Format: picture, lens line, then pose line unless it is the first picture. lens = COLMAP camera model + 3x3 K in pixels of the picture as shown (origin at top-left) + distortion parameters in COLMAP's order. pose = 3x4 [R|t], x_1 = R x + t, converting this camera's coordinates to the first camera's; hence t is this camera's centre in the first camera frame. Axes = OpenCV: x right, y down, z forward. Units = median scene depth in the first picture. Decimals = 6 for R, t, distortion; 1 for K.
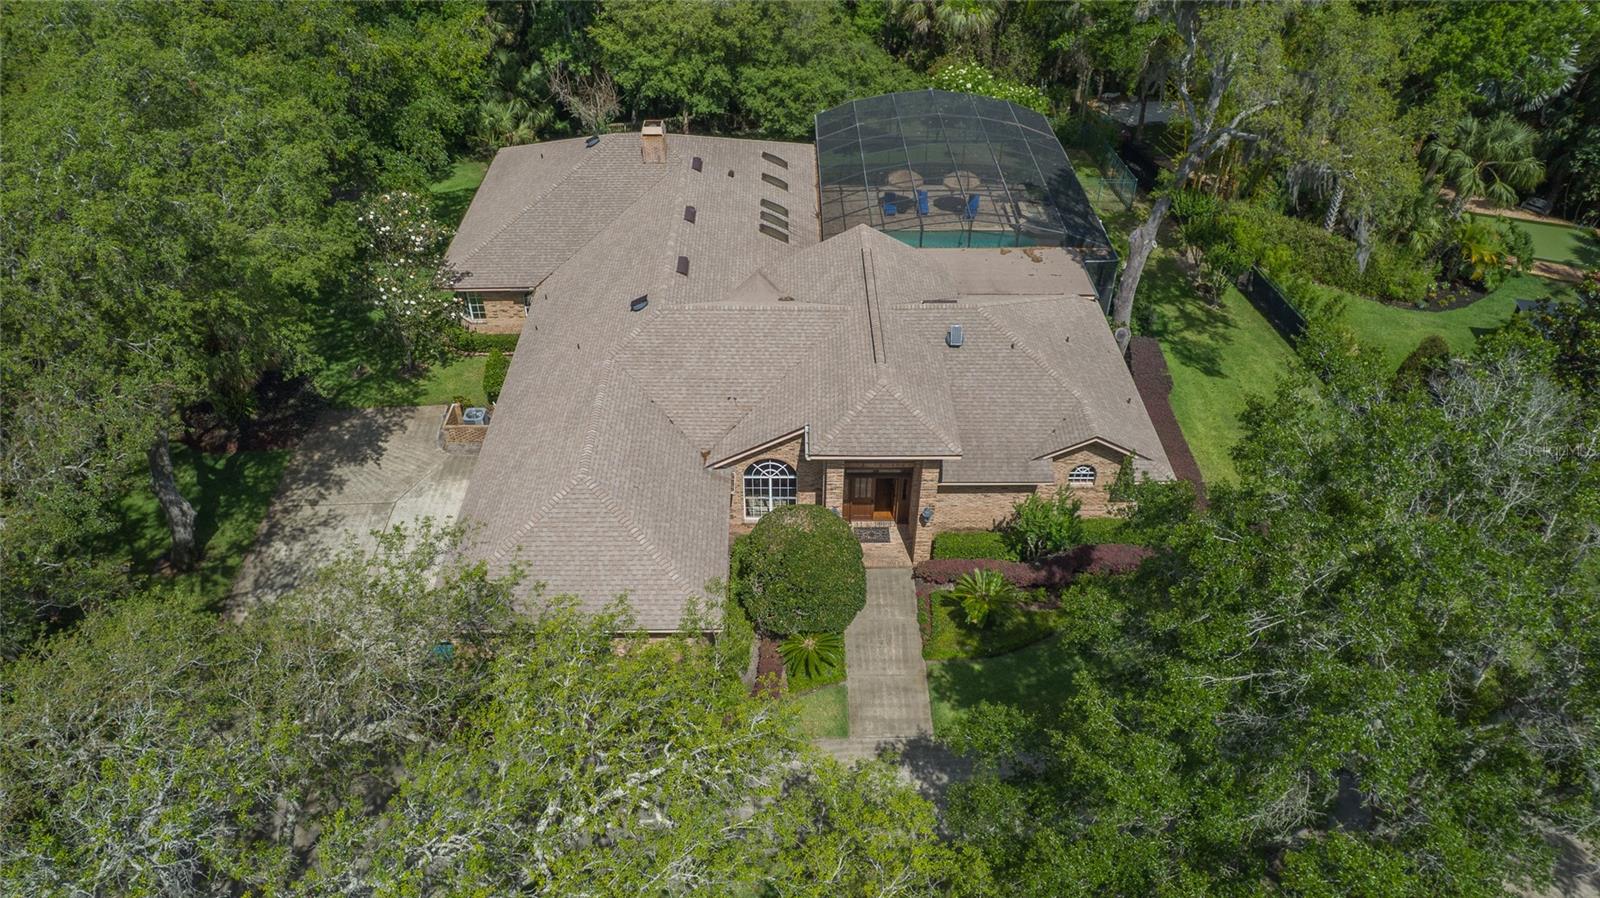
lens RADIAL K [[1075.5, 0, 796.1], [0, 1075.5, 481.0], [0, 0, 1]] dist [-0.035475, 0.033519]
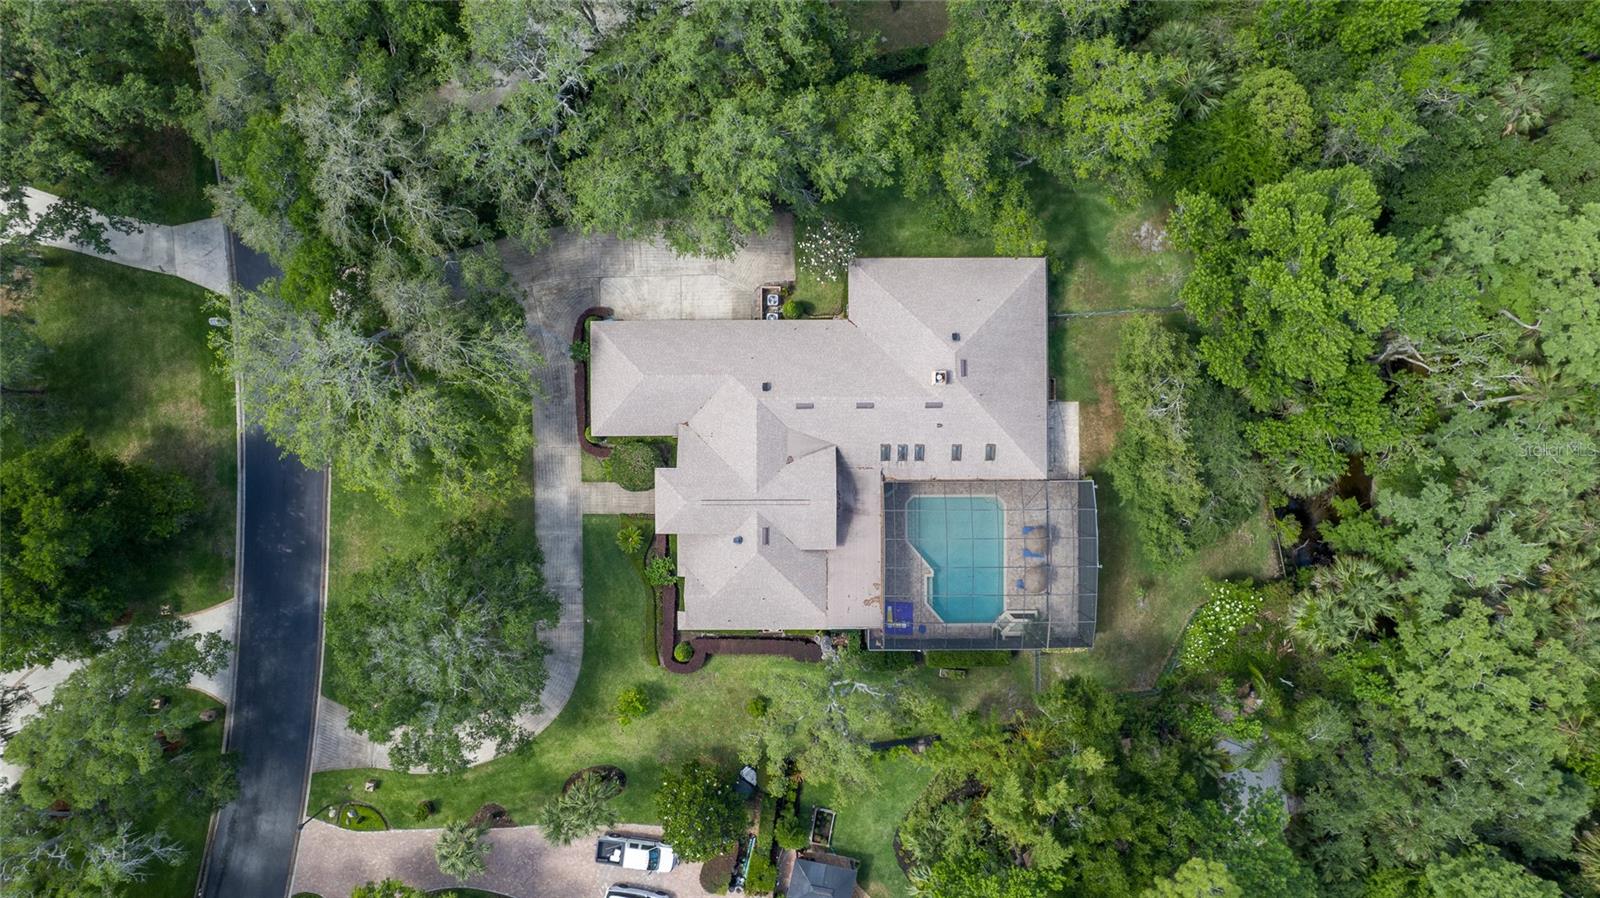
lens RADIAL K [[1039.8, 0, 800.0], [0, 1039.8, 449.0], [0, 0, 1]] dist [-0.060418, 0.070250]
pose [[-0.004395, 0.999867, 0.015708, -0.059670], [-0.636555, -0.014912, 0.771087, -1.644172], [0.771219, -0.006610, 0.636536, -0.180058]]
